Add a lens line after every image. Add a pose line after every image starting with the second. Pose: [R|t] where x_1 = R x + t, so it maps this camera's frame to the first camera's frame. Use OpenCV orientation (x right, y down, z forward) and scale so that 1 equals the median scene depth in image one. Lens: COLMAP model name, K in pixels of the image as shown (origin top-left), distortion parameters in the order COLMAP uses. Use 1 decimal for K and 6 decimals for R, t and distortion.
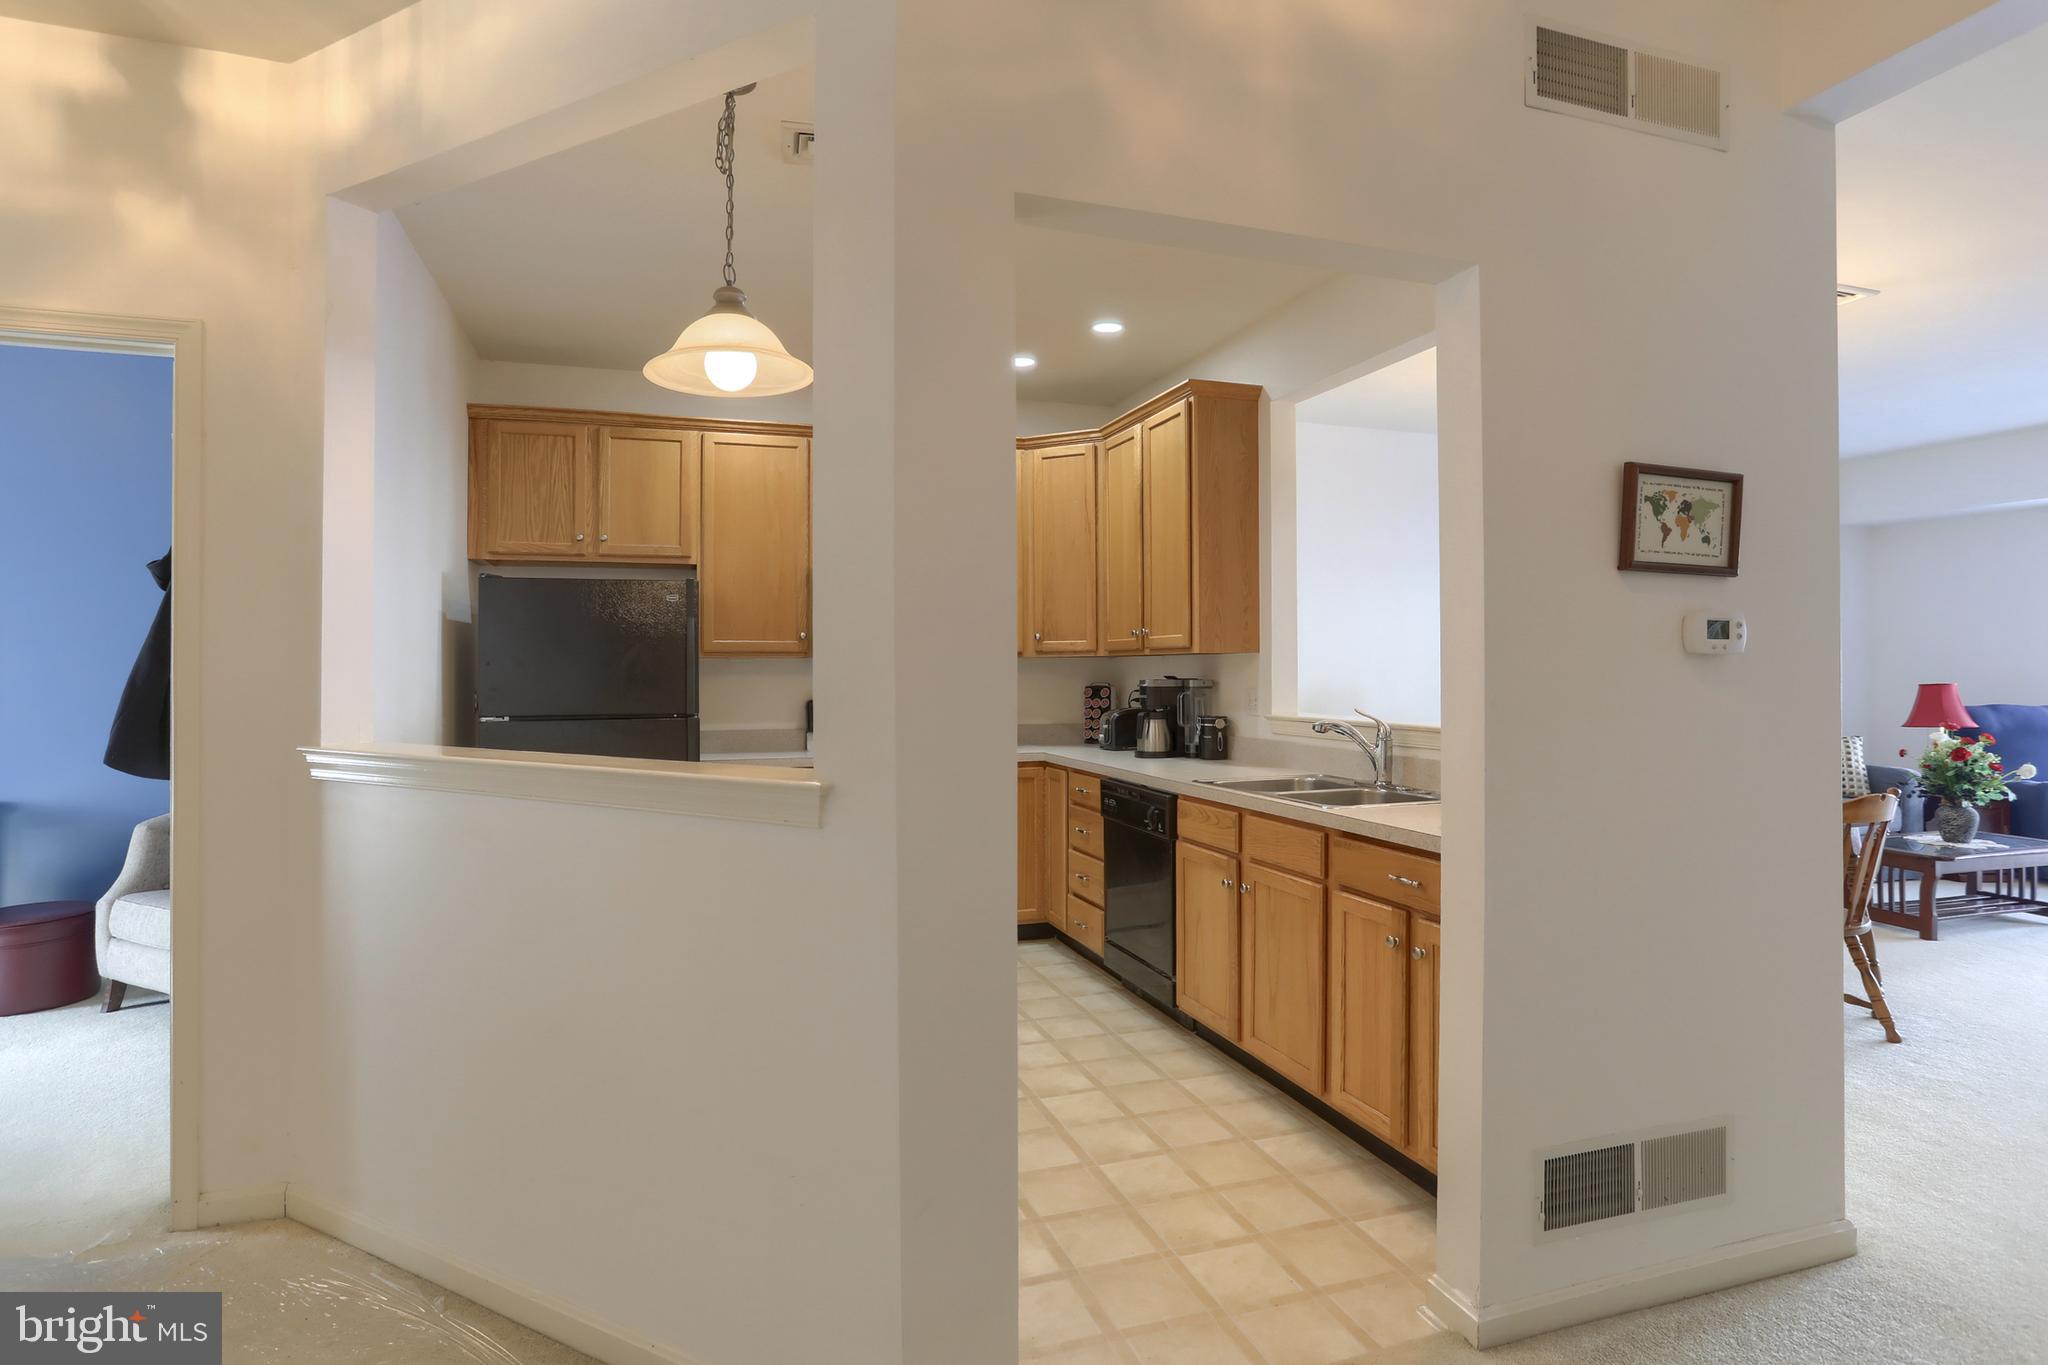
lens RADIAL K [[1046.4, 0, 1034.5], [0, 1046.4, 669.0], [0, 0, 1]] dist [-0.063572, 0.040089]
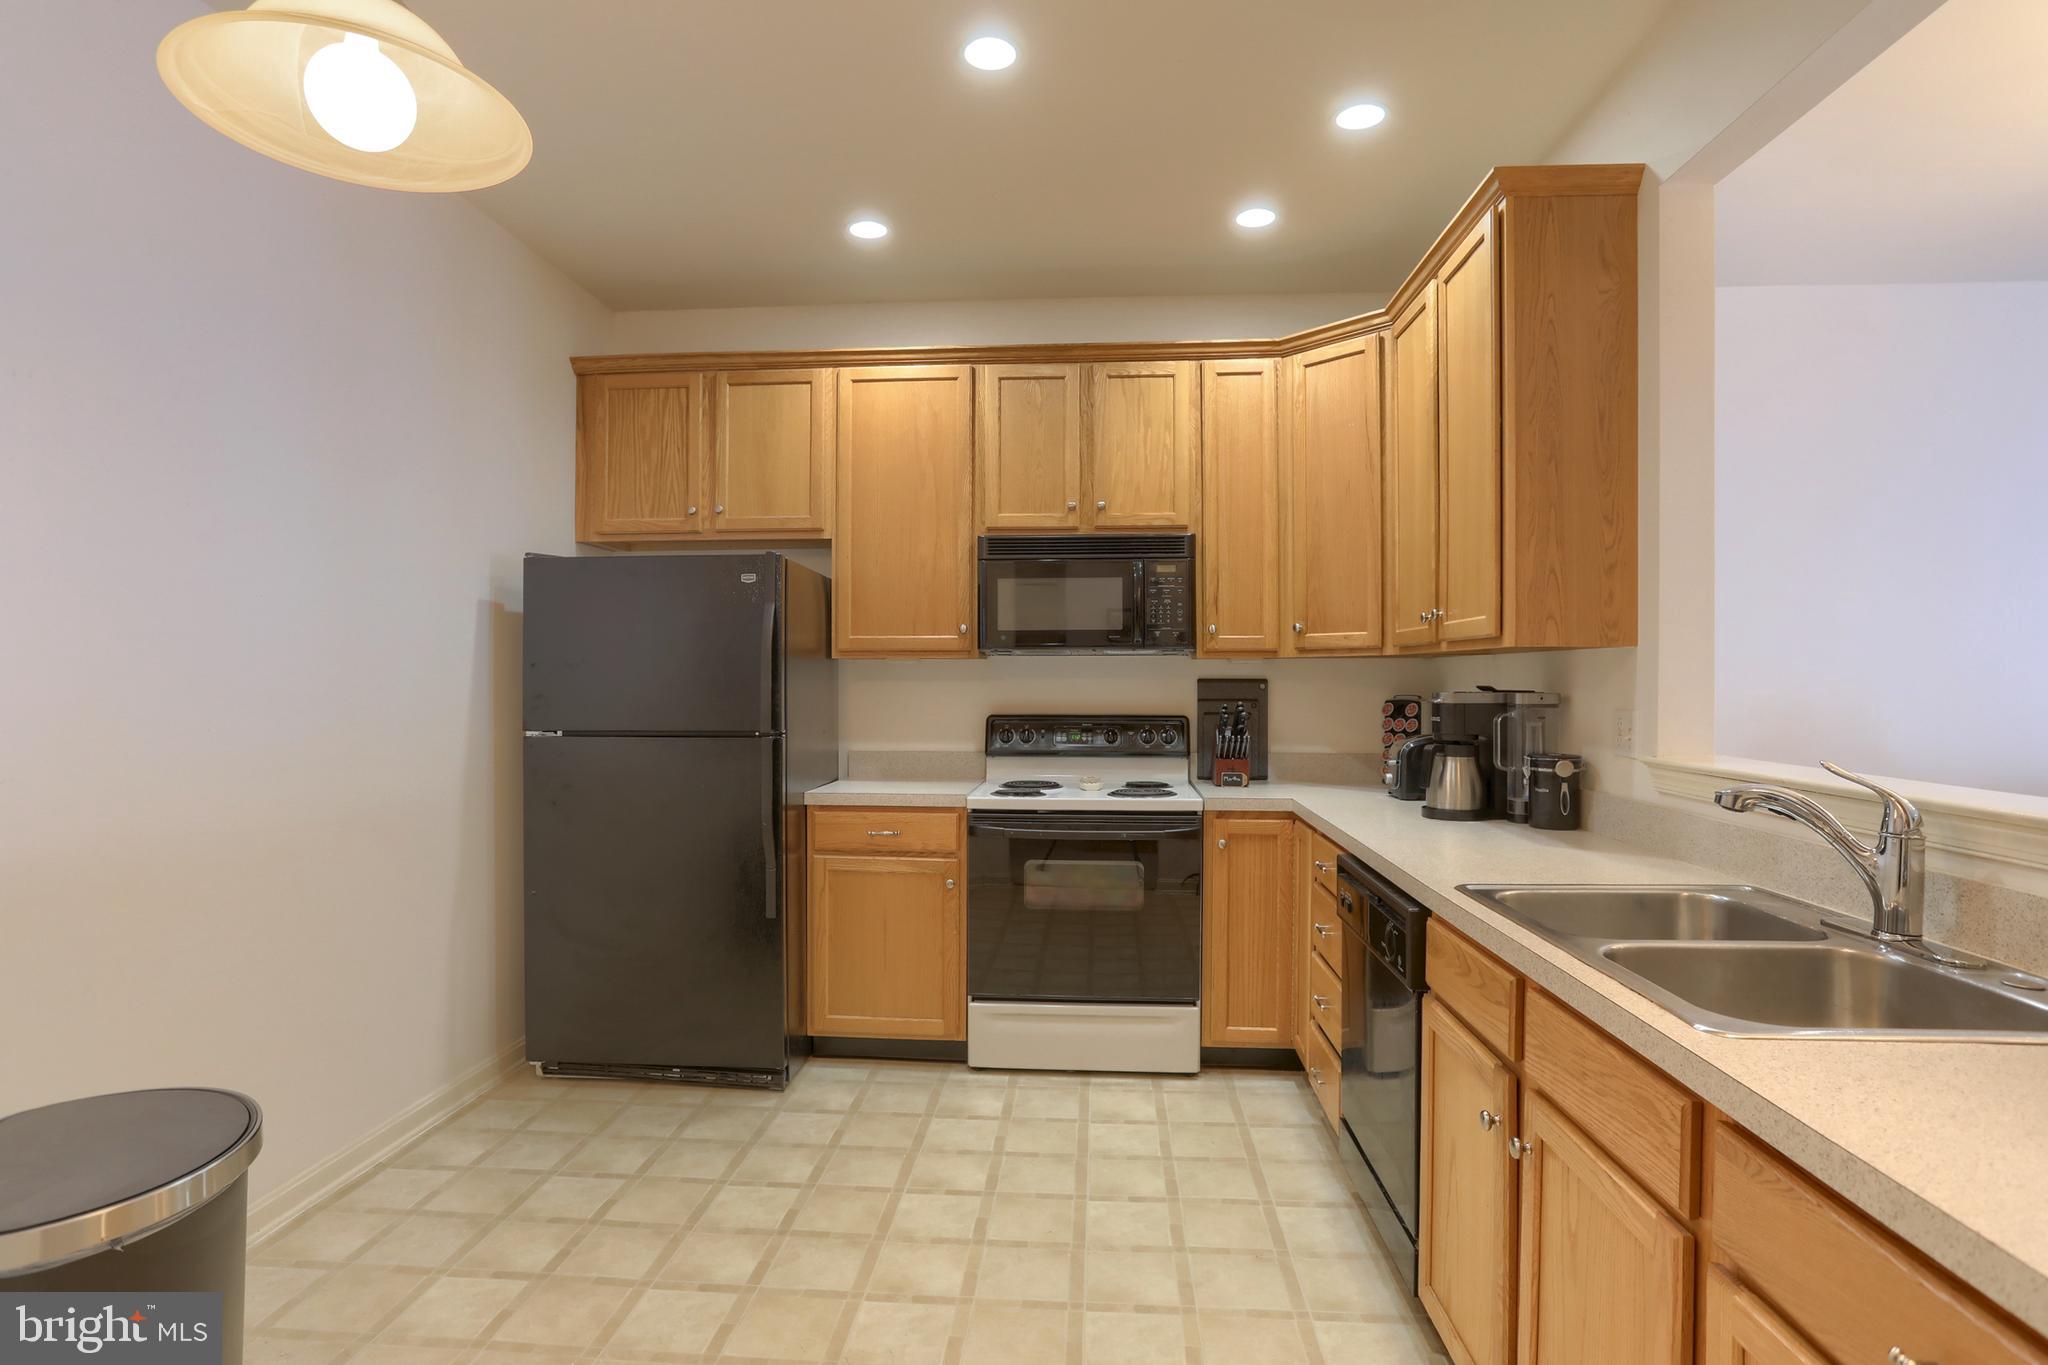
lens RADIAL K [[1048.4, 0, 1034.4], [0, 1048.4, 687.1], [0, 0, 1]] dist [-0.064125, 0.039990]
pose [[0.922909, 0.008389, -0.384927, 0.121814], [-0.004301, 0.999925, 0.011480, 0.001339], [0.384995, -0.008939, 0.922875, 0.341781]]
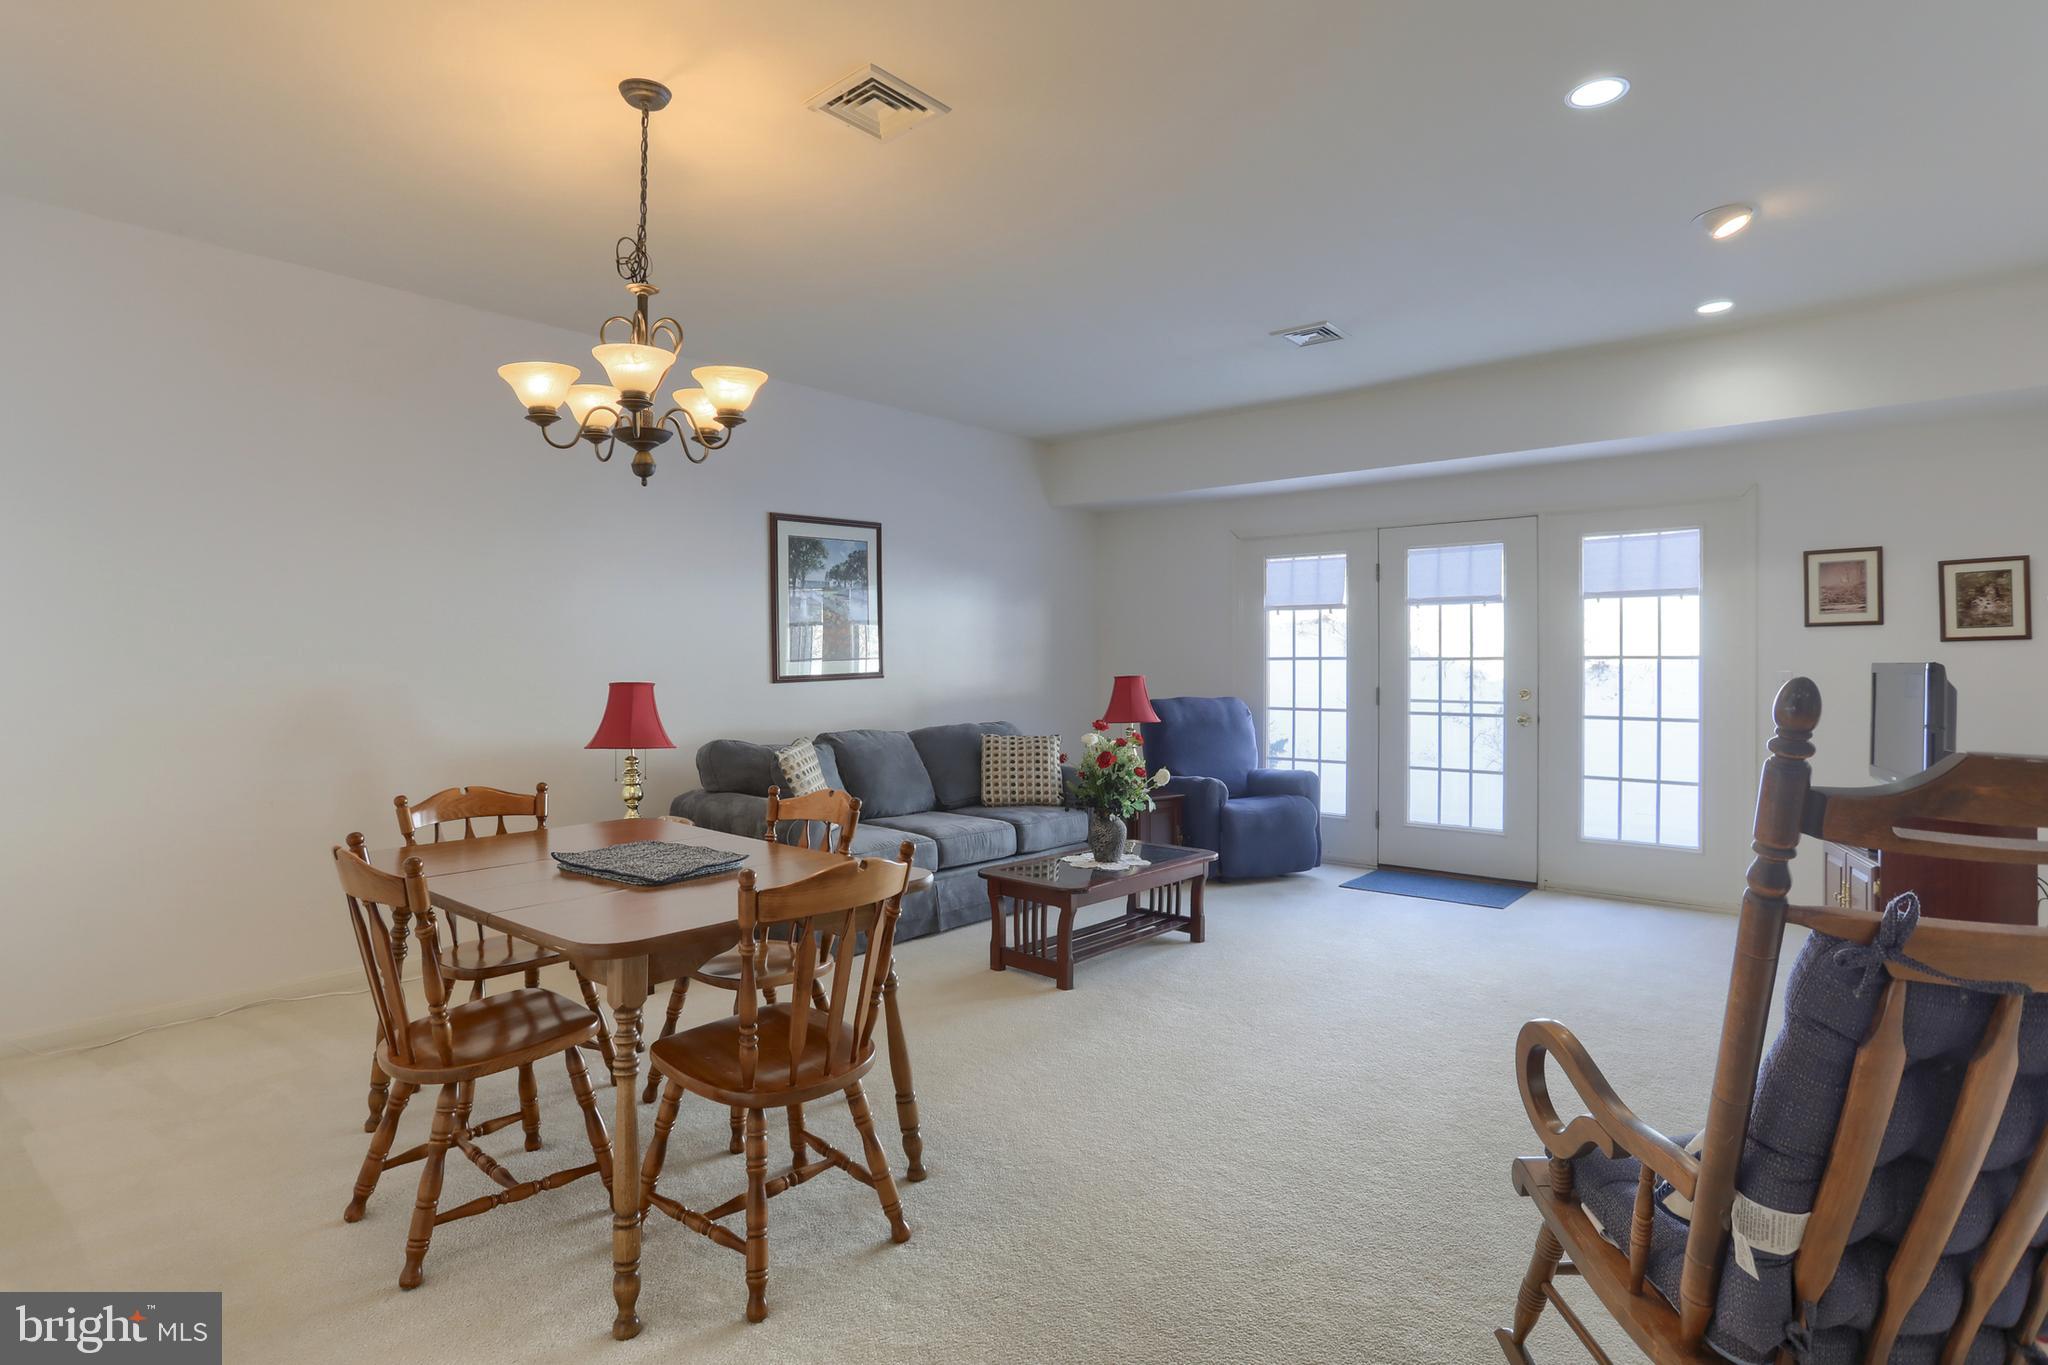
lens RADIAL K [[1063.6, 0, 1031.3], [0, 1063.6, 657.4], [0, 0, 1]] dist [-0.073814, 0.043955]
pose [[0.856416, 0.004683, 0.516265, 0.449873], [-0.002407, 0.999984, -0.005078, 0.004177], [-0.516281, 0.003106, 0.856414, 0.312959]]
